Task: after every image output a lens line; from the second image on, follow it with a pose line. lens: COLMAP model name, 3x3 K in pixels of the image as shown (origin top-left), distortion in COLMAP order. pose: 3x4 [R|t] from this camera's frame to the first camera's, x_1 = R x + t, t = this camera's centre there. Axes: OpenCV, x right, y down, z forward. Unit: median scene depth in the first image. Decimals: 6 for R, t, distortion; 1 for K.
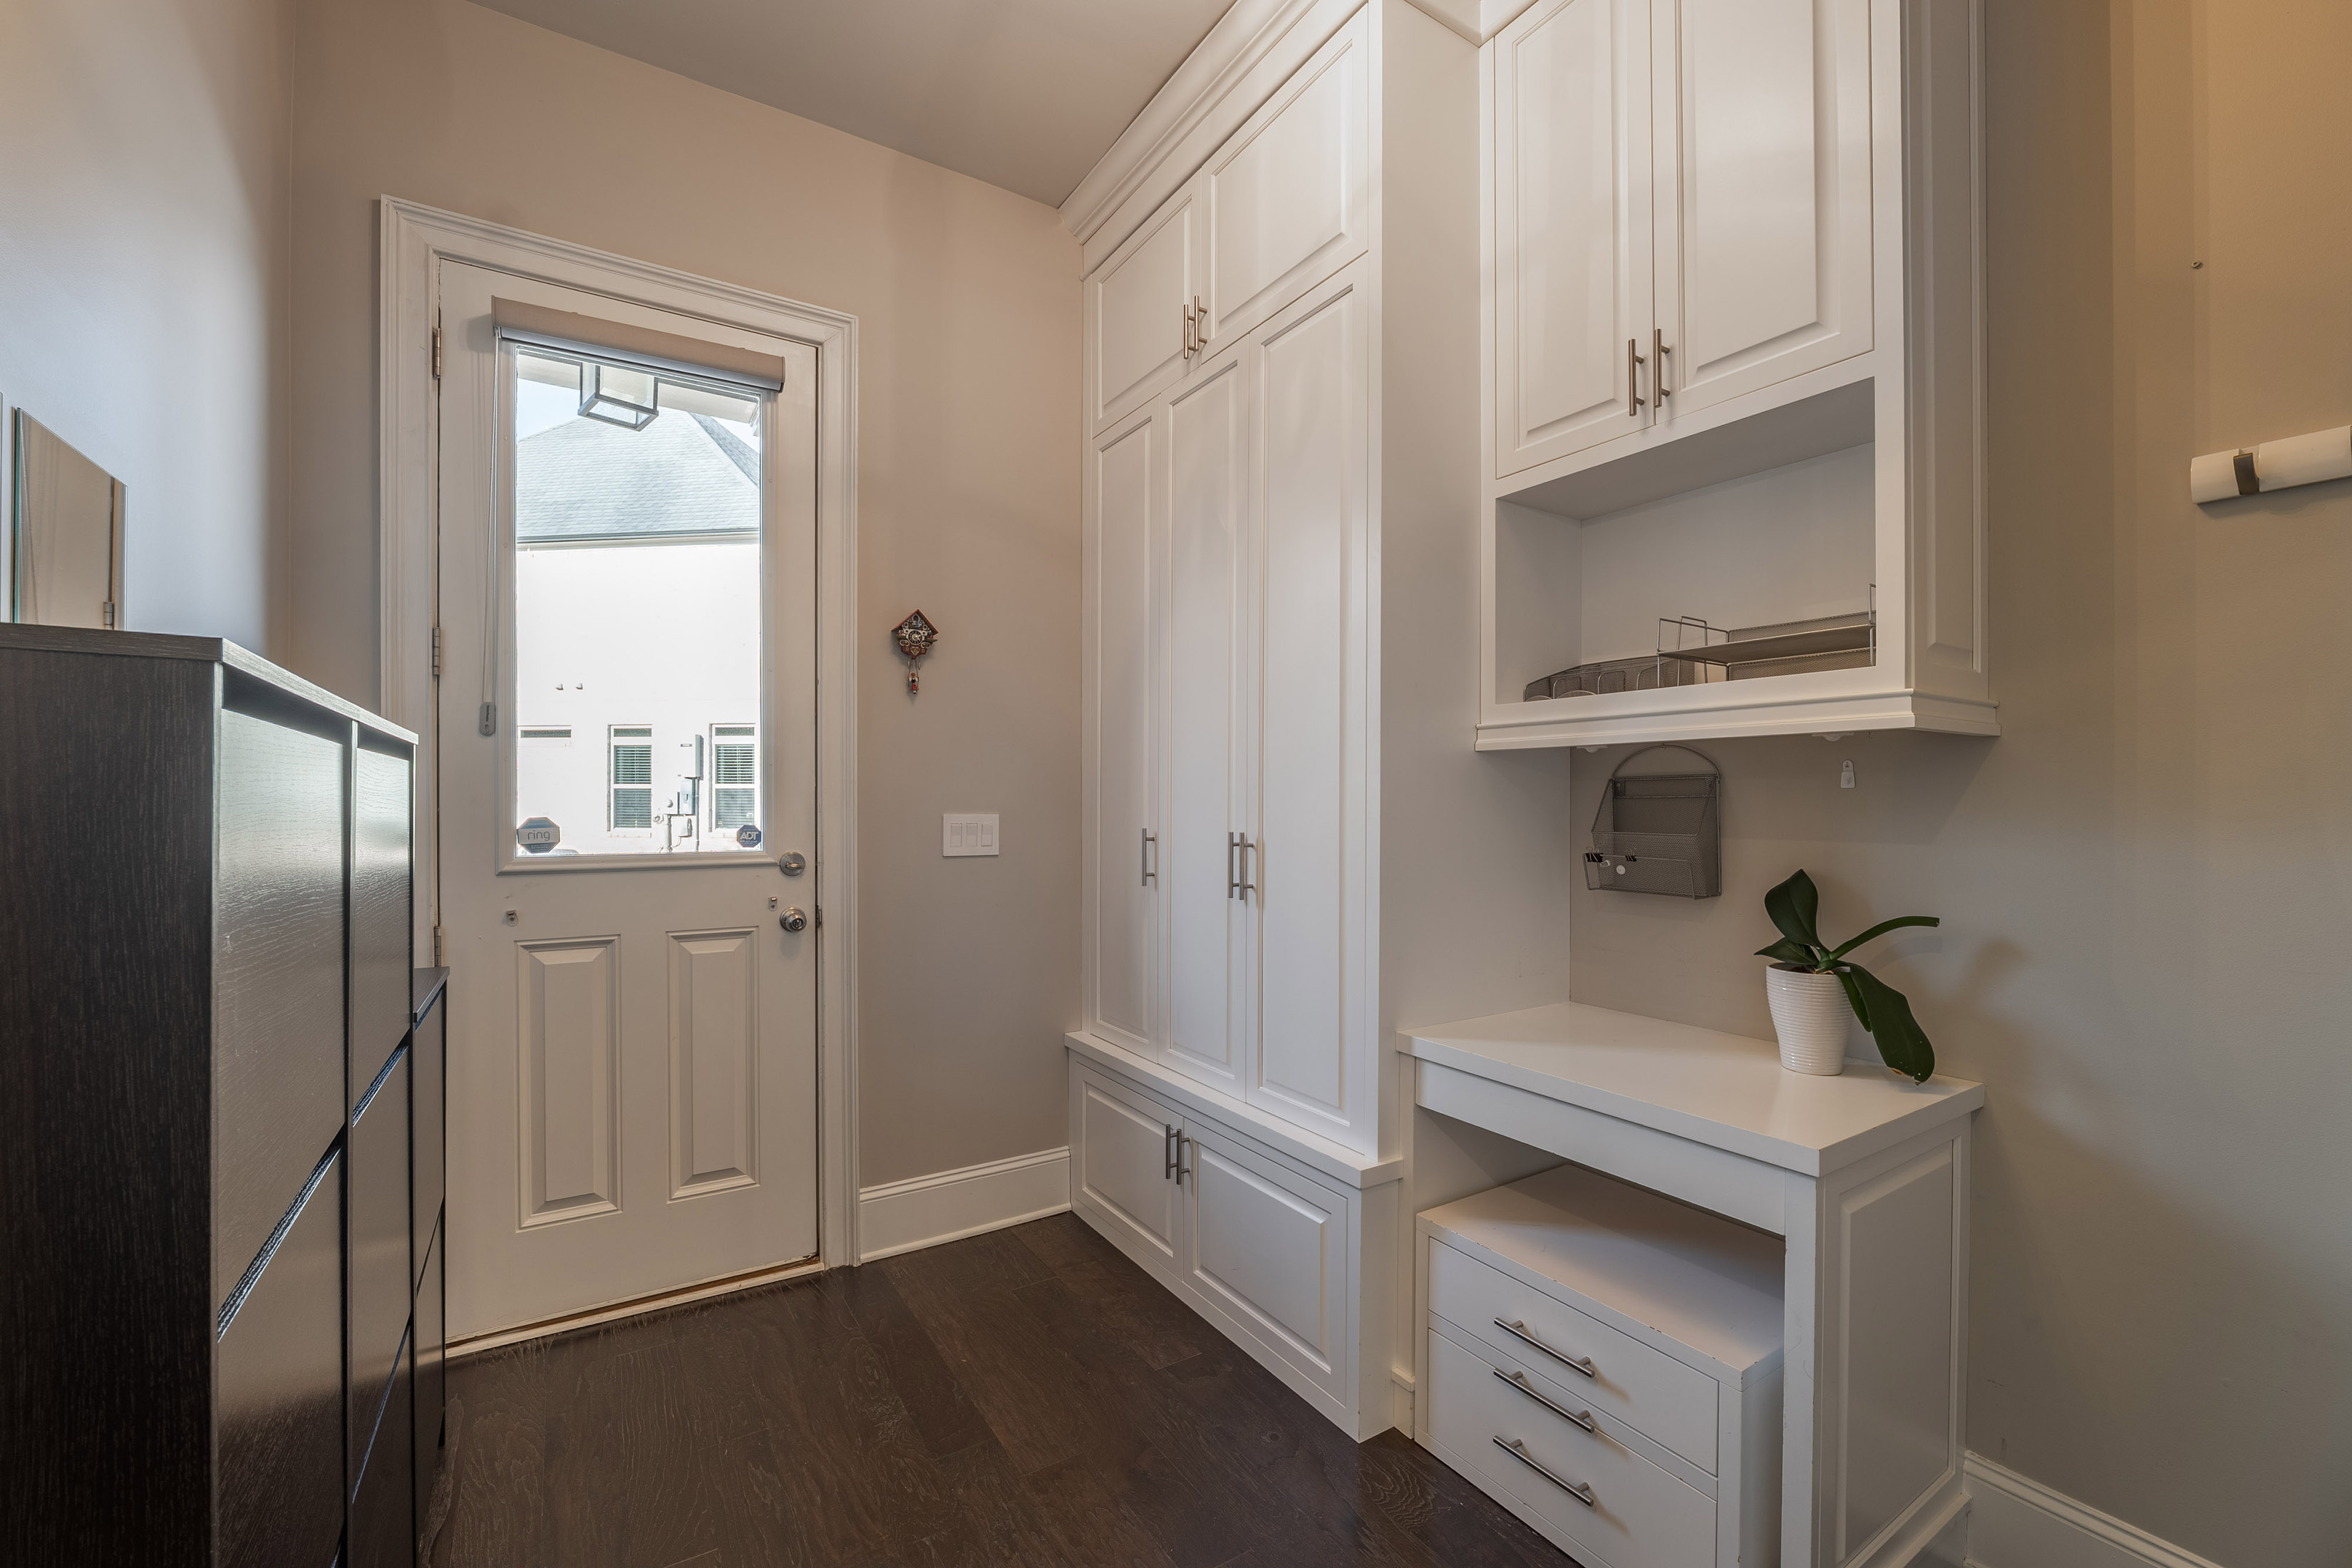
lens RADIAL K [[956.4, 0, 1172.0], [0, 956.4, 796.9], [0, 0, 1]] dist [-0.014394, -0.000550]
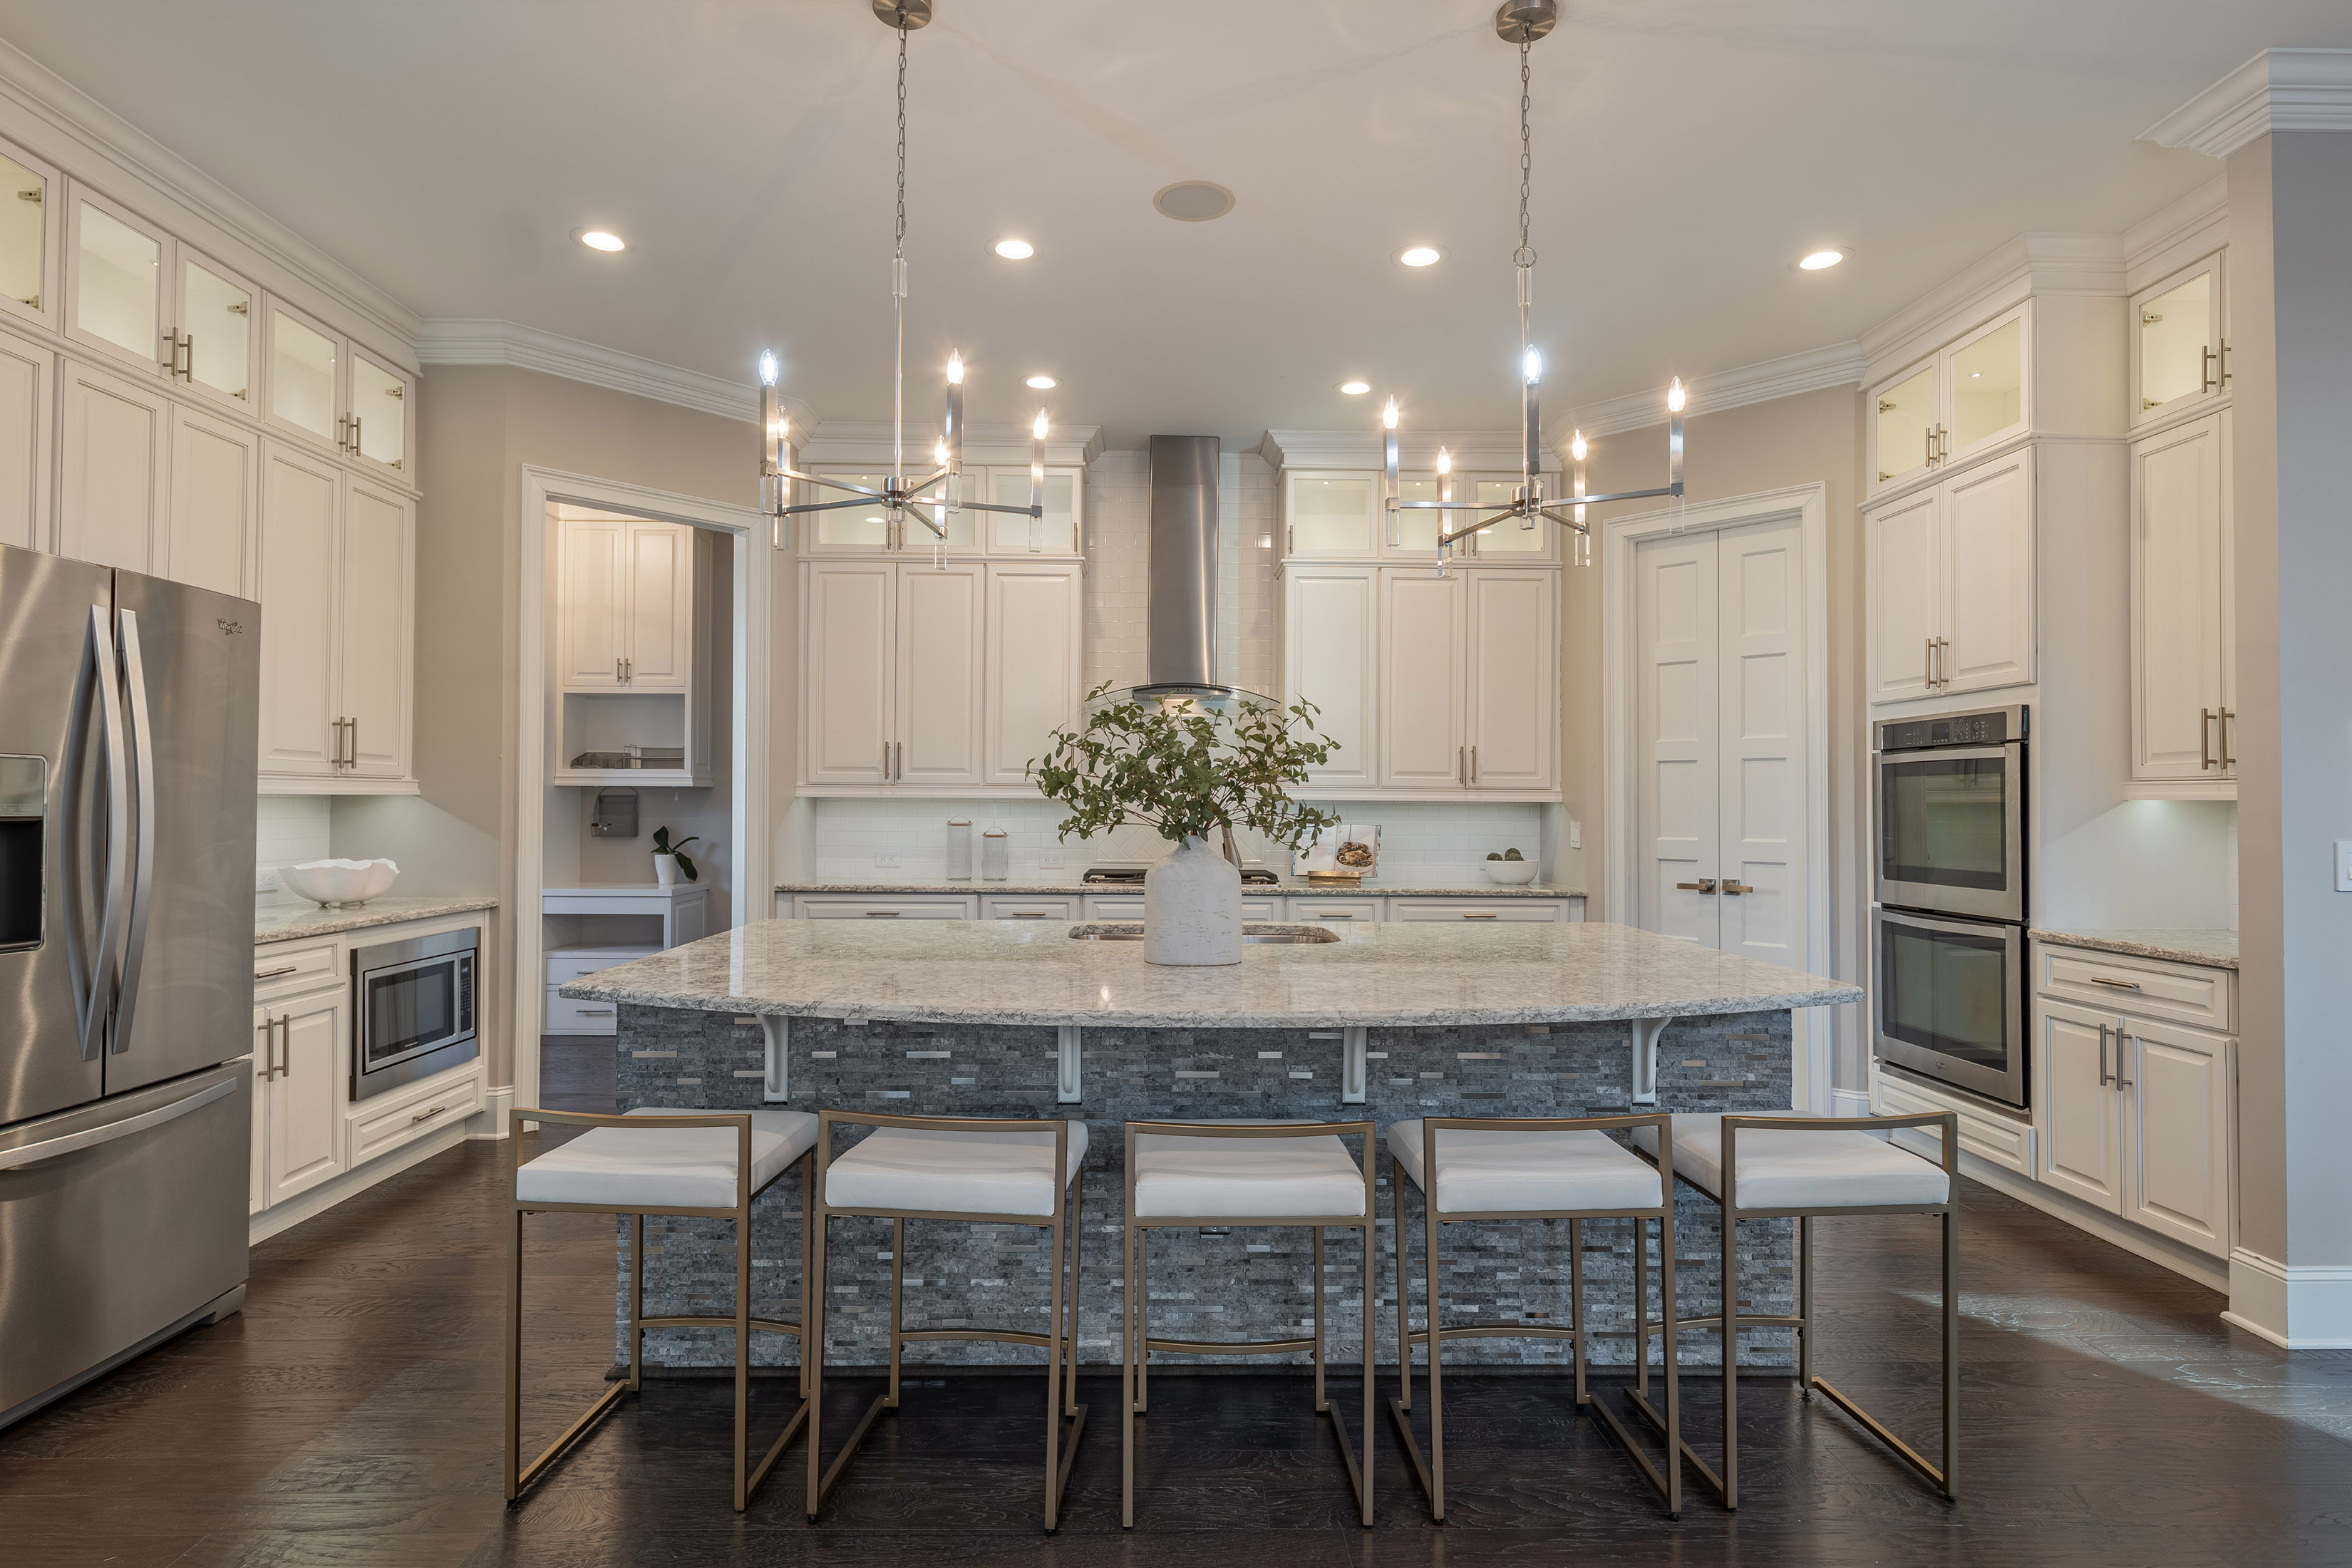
lens RADIAL K [[1217.8, 0, 1172.4], [0, 1217.8, 792.0], [0, 0, 1]] dist [-0.001622, -0.000131]
pose [[0.513382, 0.014698, 0.858034, -2.048841], [-0.002135, 0.999872, -0.015850, 0.023411], [-0.858157, 0.006305, 0.513348, -2.673788]]
